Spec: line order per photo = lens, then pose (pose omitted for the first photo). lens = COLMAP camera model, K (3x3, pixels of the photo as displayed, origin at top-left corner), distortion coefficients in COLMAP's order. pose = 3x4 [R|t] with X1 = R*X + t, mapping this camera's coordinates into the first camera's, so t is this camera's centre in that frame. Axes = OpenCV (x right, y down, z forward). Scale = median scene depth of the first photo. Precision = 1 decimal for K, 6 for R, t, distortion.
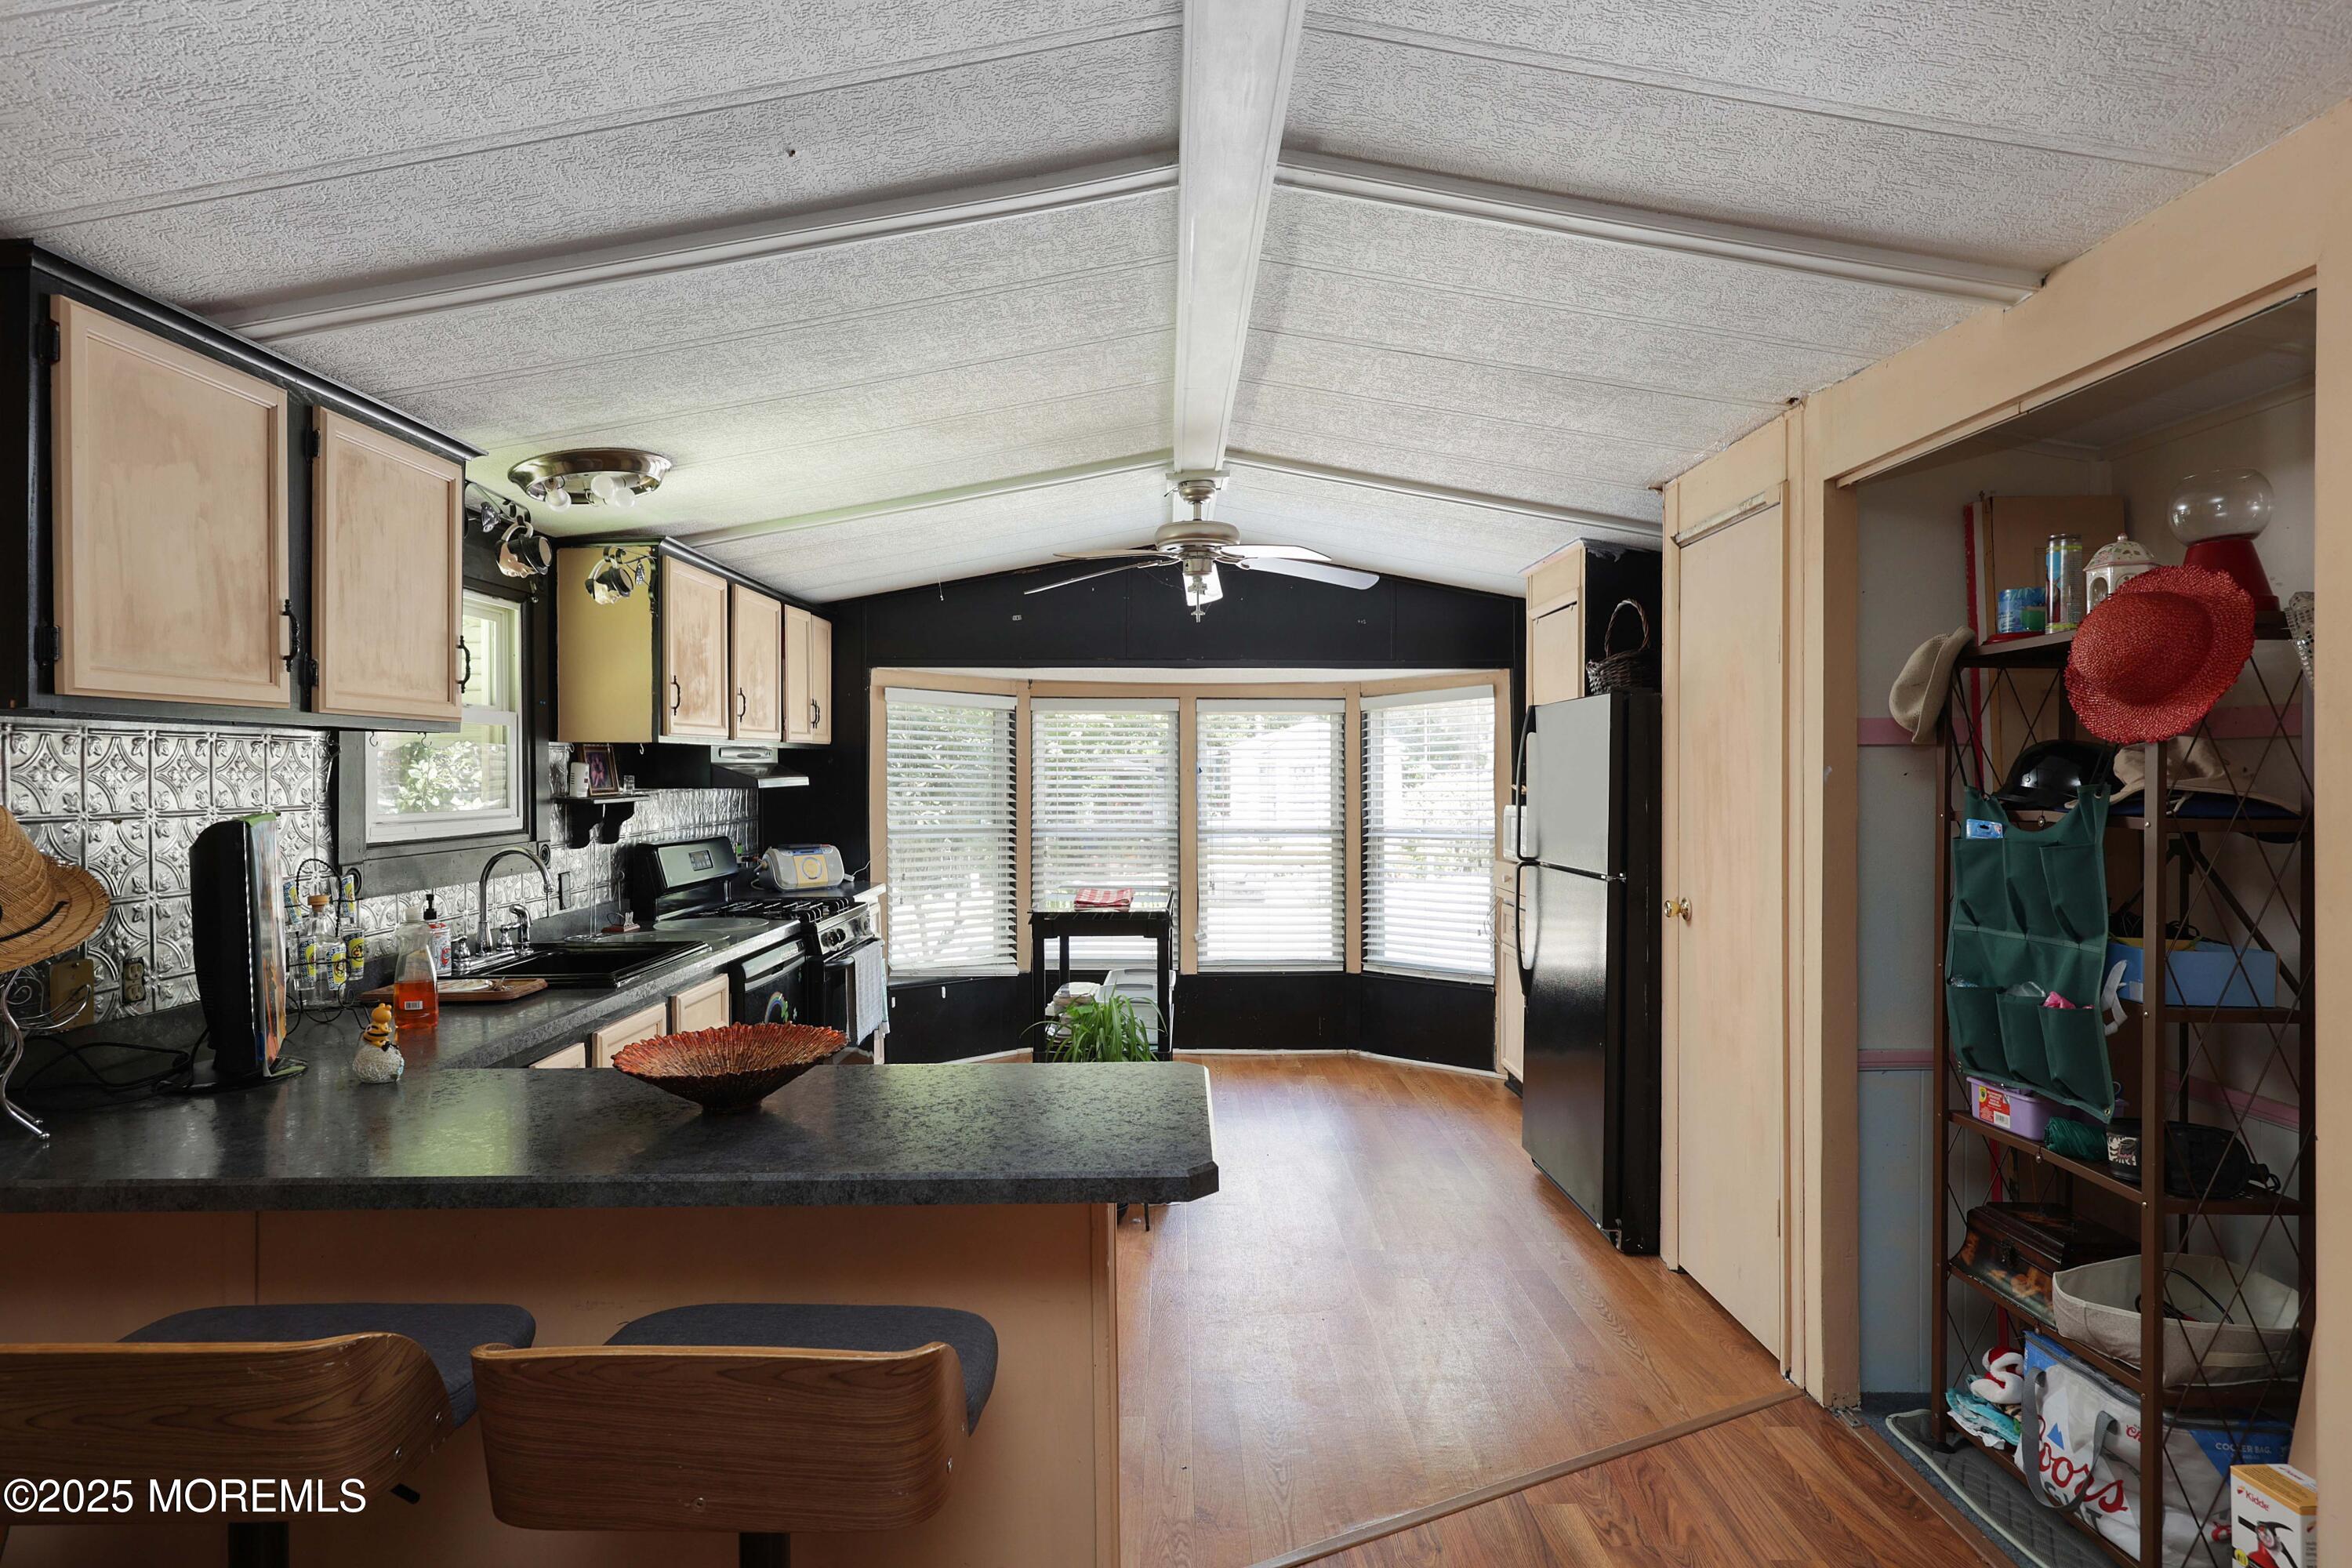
lens RADIAL K [[1249.1, 0, 1190.0], [0, 1249.1, 764.7], [0, 0, 1]] dist [0.003787, -0.000739]
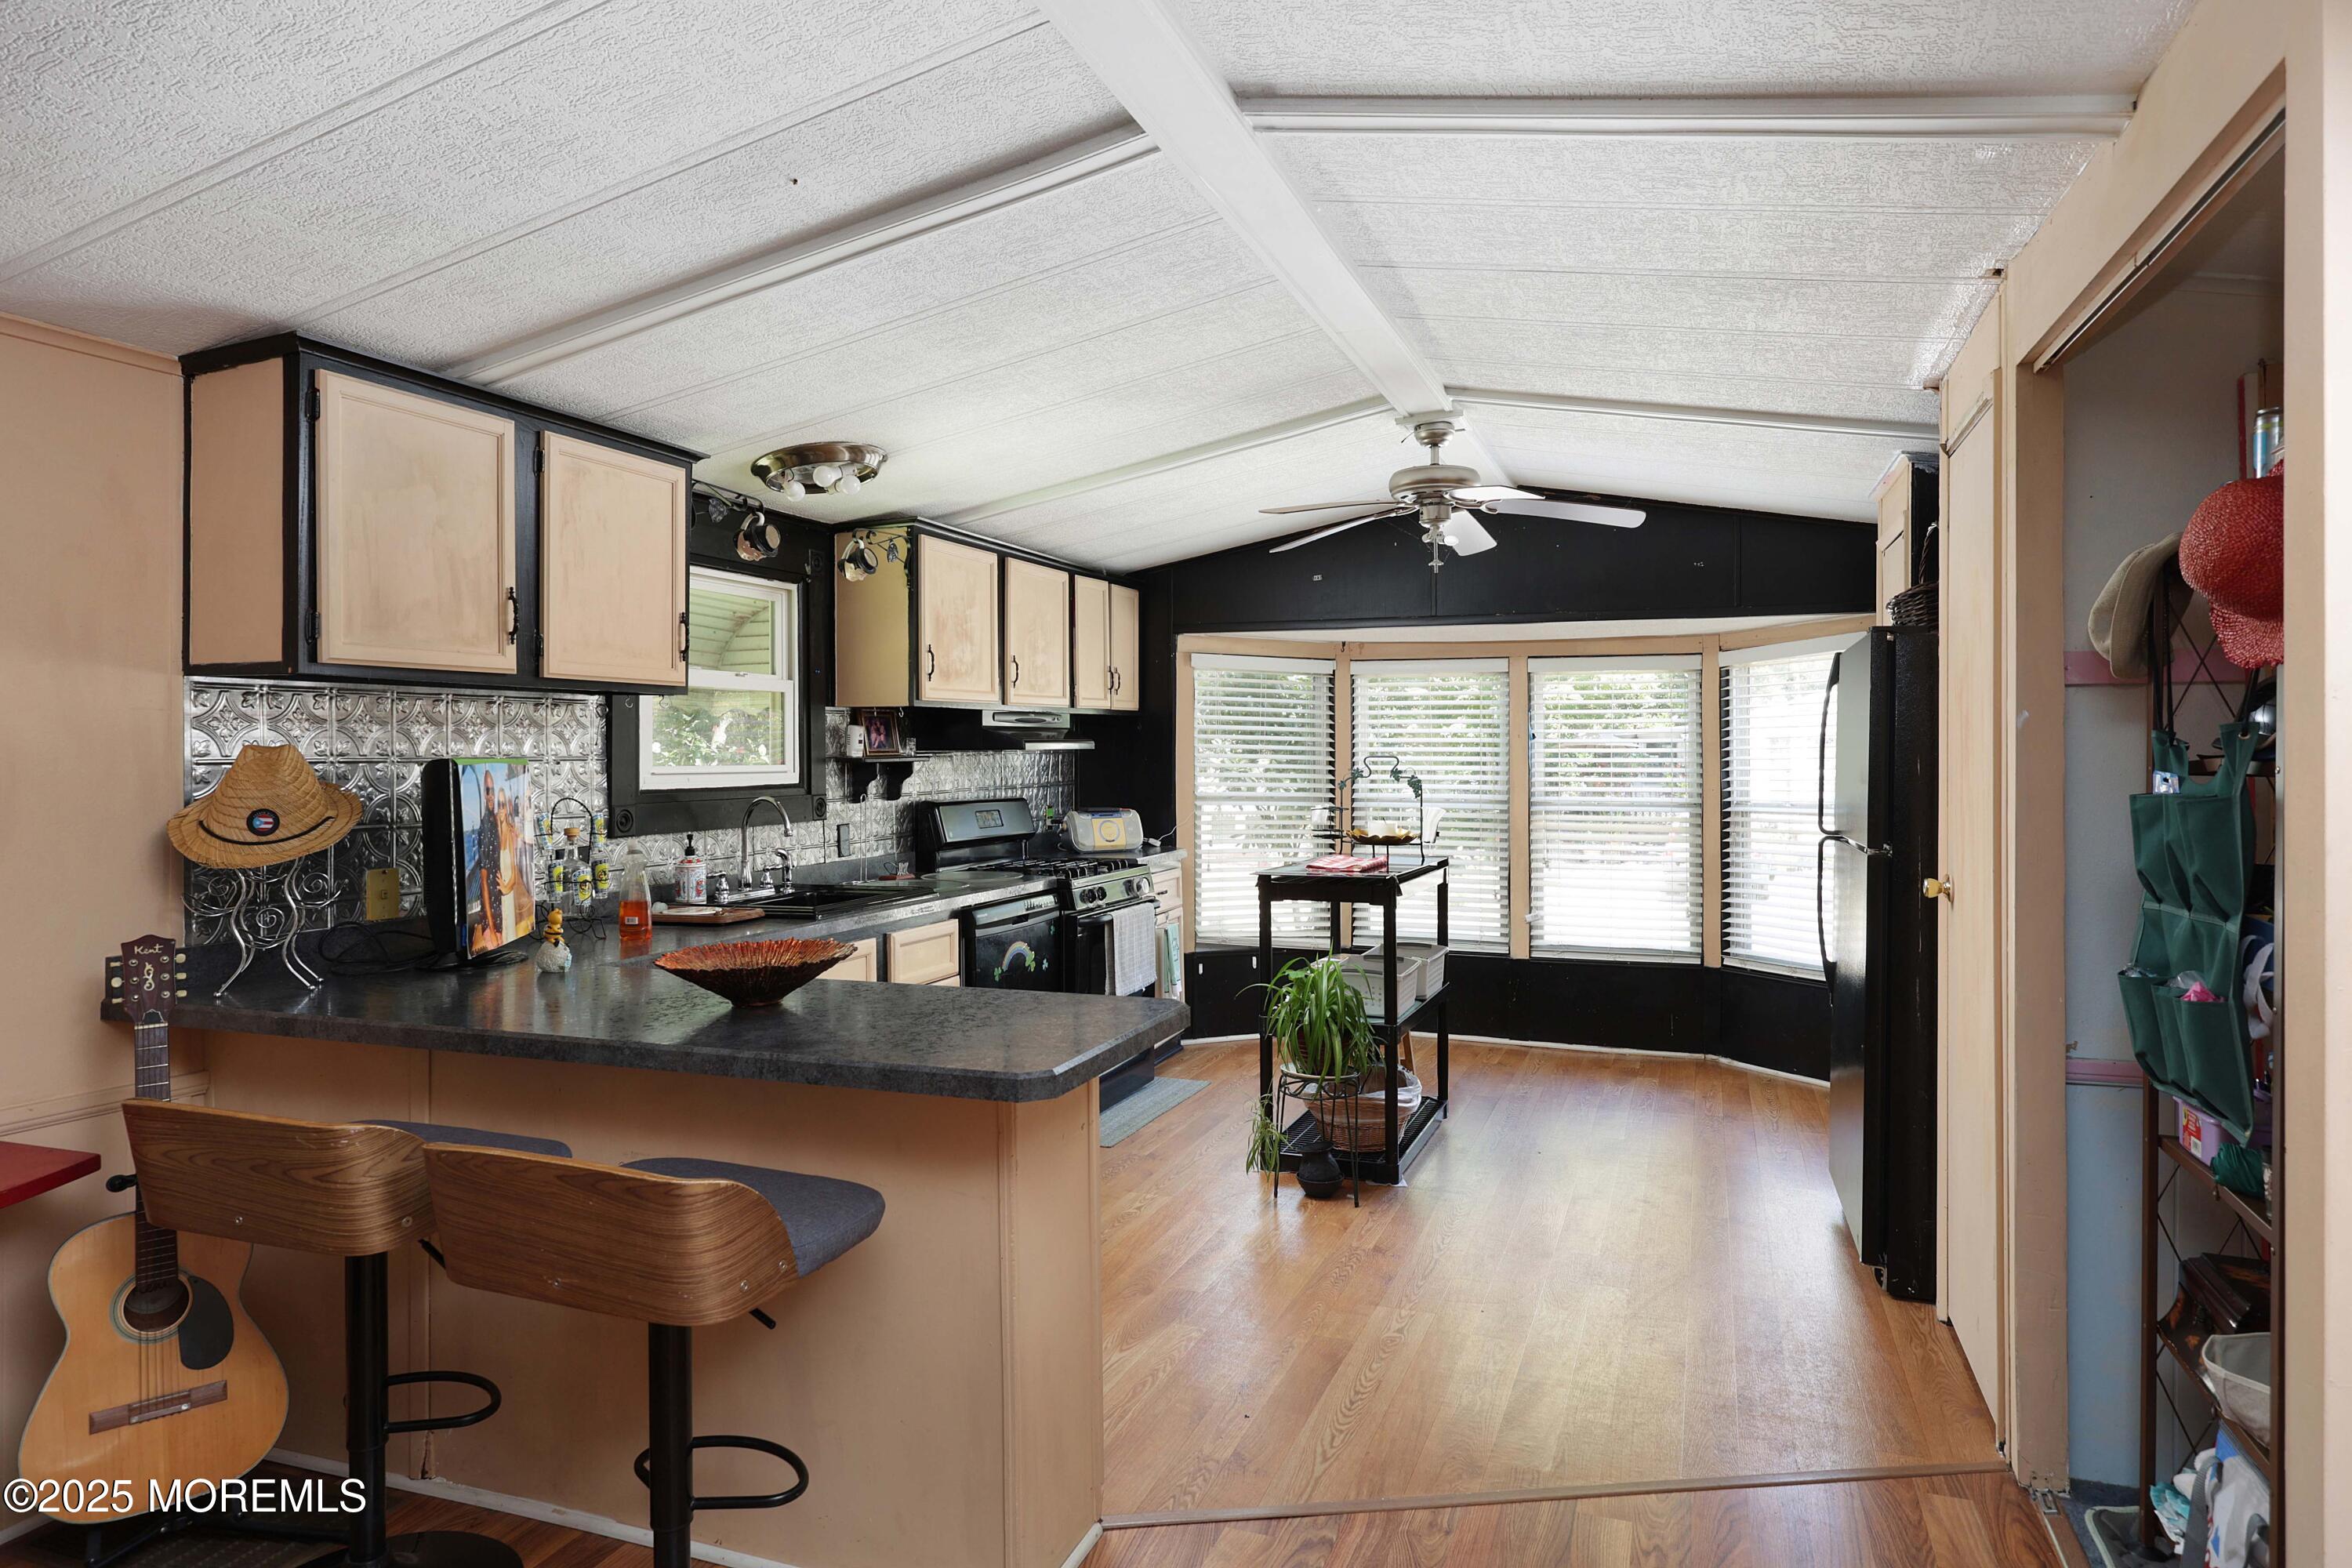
lens RADIAL K [[1364.4, 0, 1226.3], [0, 1364.4, 738.2], [0, 0, 1]] dist [0.004216, -0.000900]
pose [[0.937808, -0.004532, -0.347125, 0.297115], [0.003421, 0.999987, -0.003812, 0.019124], [0.347138, 0.002387, 0.937811, -0.026836]]
